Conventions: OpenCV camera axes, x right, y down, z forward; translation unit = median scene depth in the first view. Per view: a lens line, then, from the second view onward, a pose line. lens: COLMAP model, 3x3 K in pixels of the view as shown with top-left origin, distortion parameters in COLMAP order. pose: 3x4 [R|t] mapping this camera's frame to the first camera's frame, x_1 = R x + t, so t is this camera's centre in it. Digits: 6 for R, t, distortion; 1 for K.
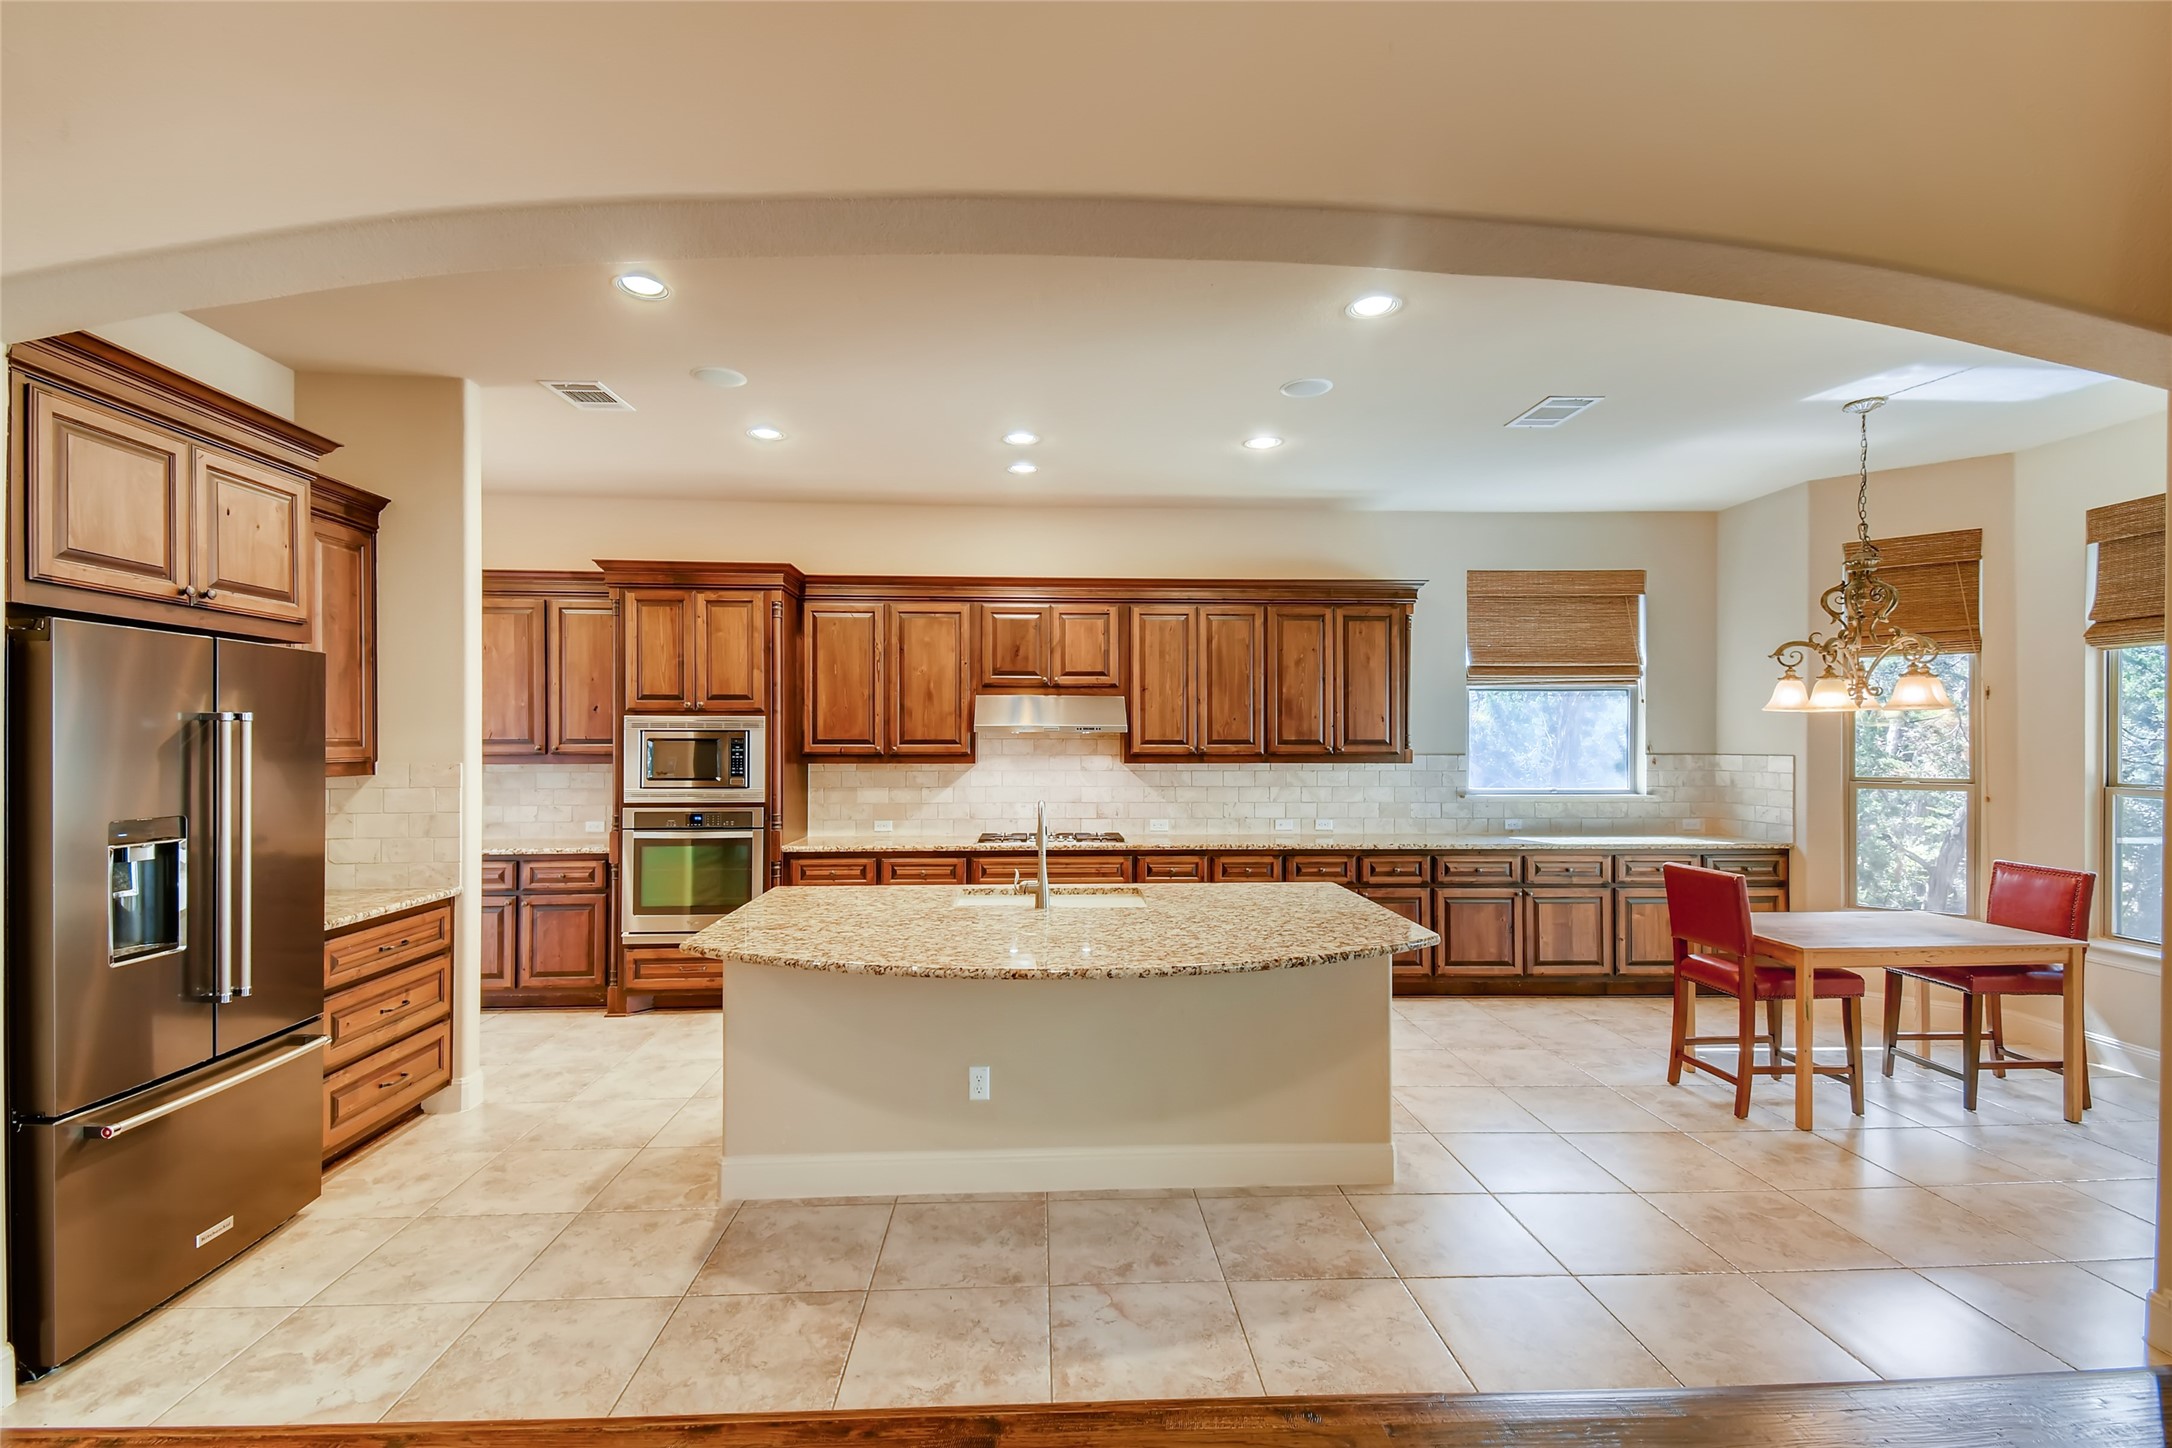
lens RADIAL K [[970.9, 0, 1092.7], [0, 970.9, 732.6], [0, 0, 1]] dist [0.003161, -0.000204]
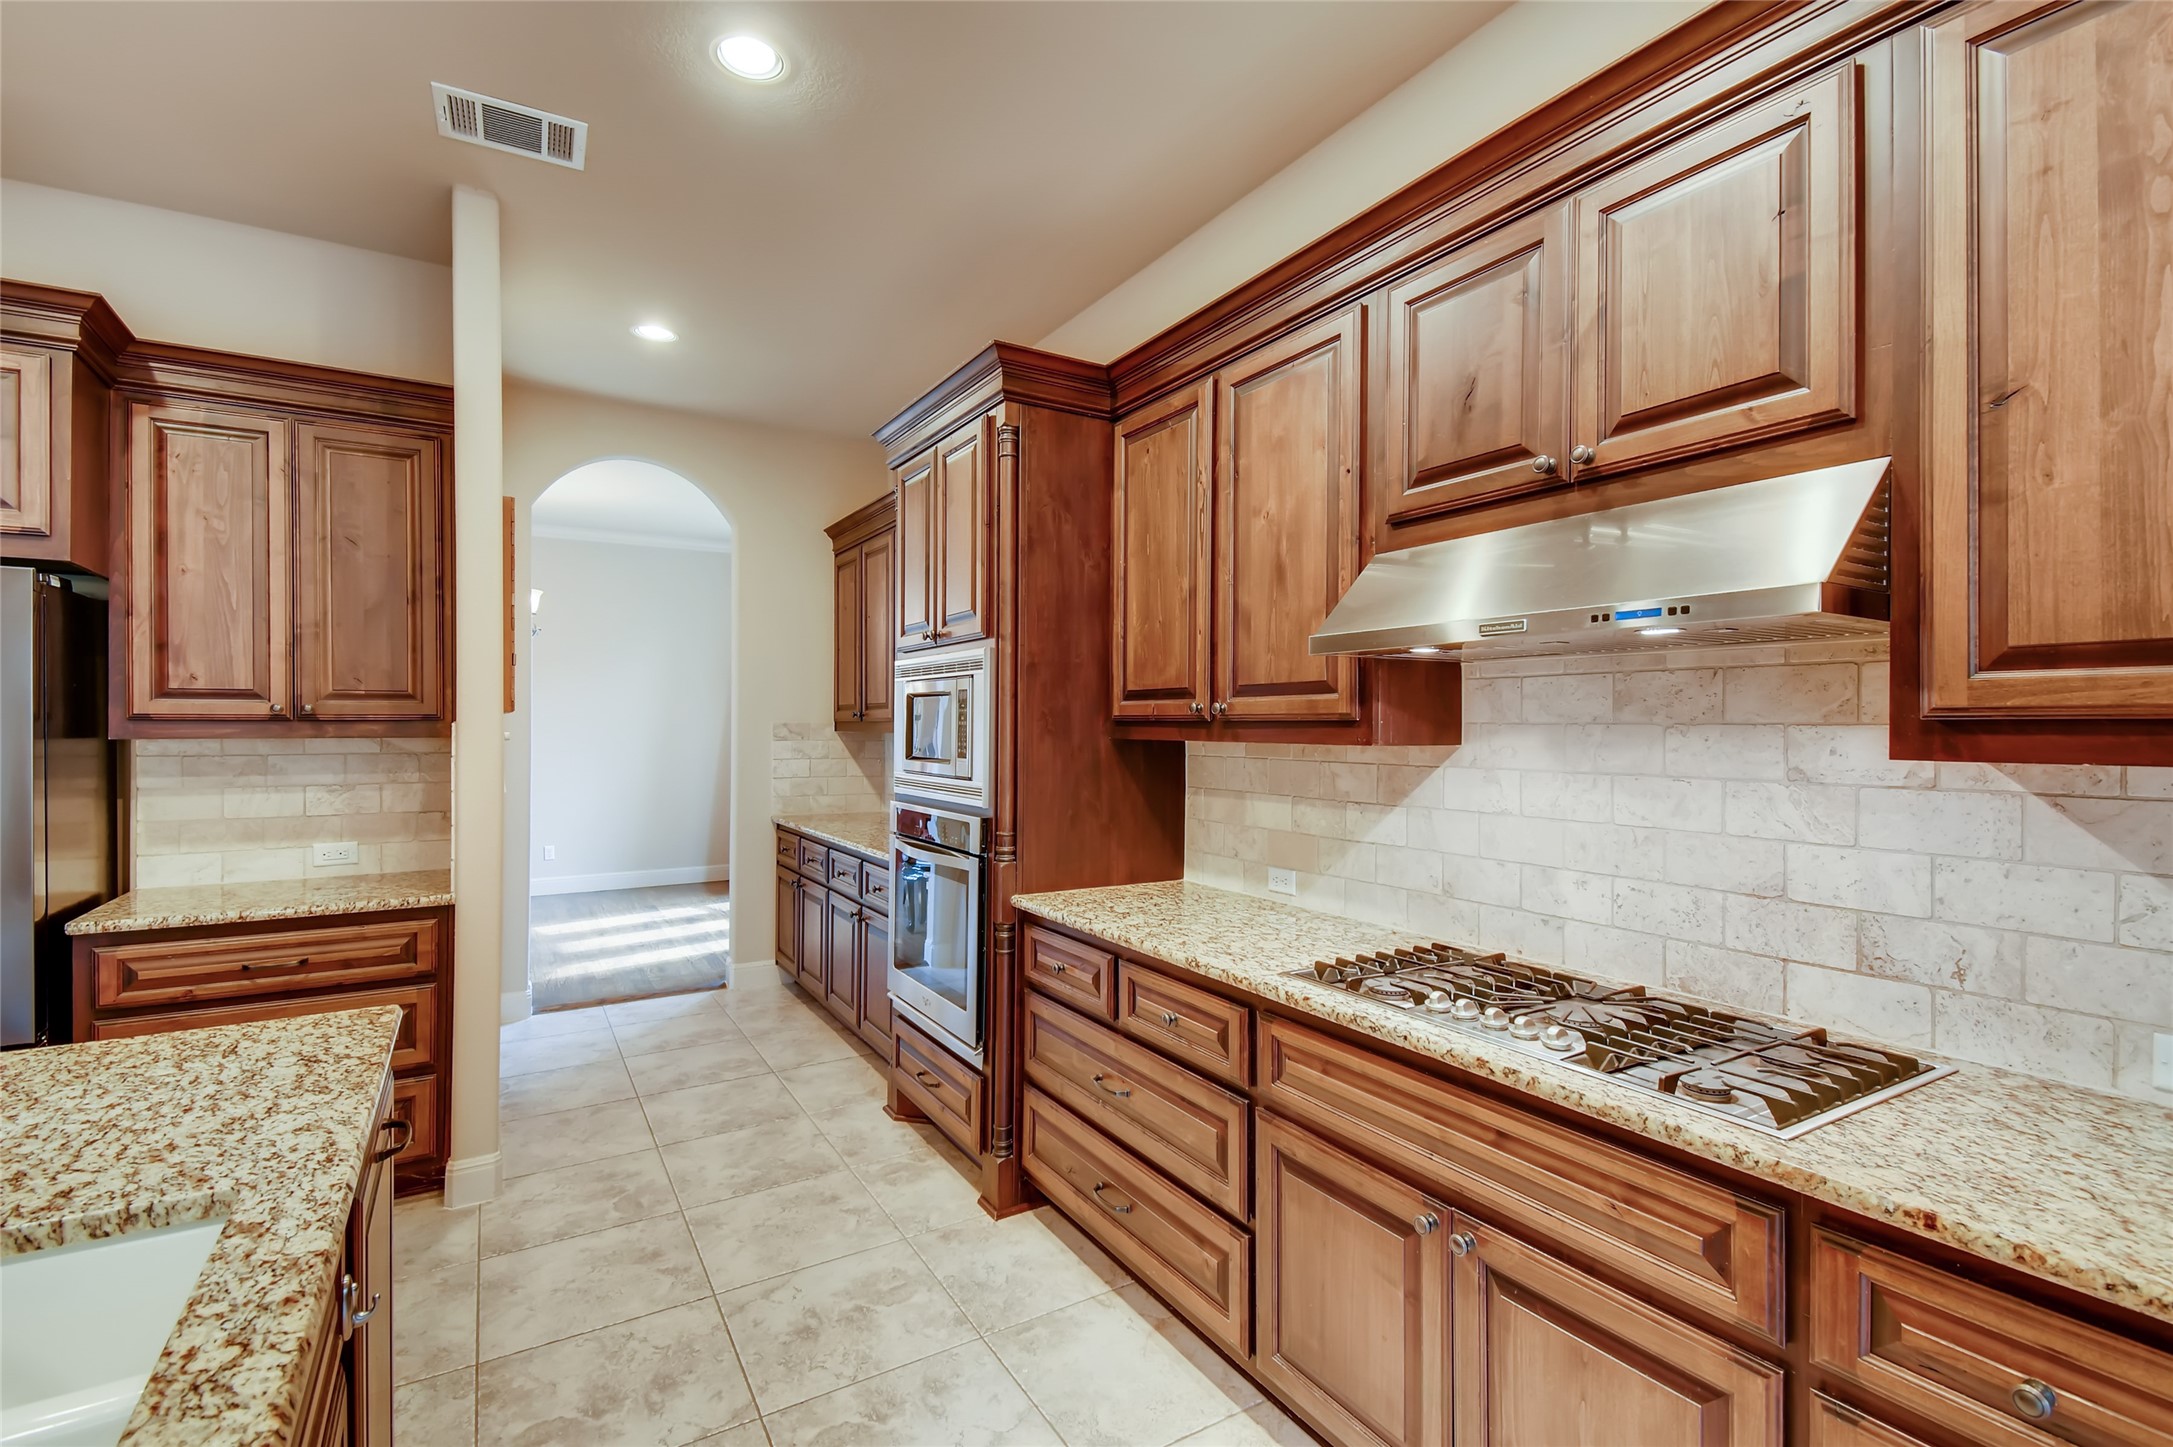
lens RADIAL K [[971.3, 0, 1082.1], [0, 971.3, 719.1], [0, 0, 1]] dist [0.003161, -0.000204]
pose [[0.471698, -0.002424, -0.881757, 0.143734], [0.006486, 0.999979, 0.000720, 0.021168], [0.881736, -0.006059, 0.471704, 0.740327]]
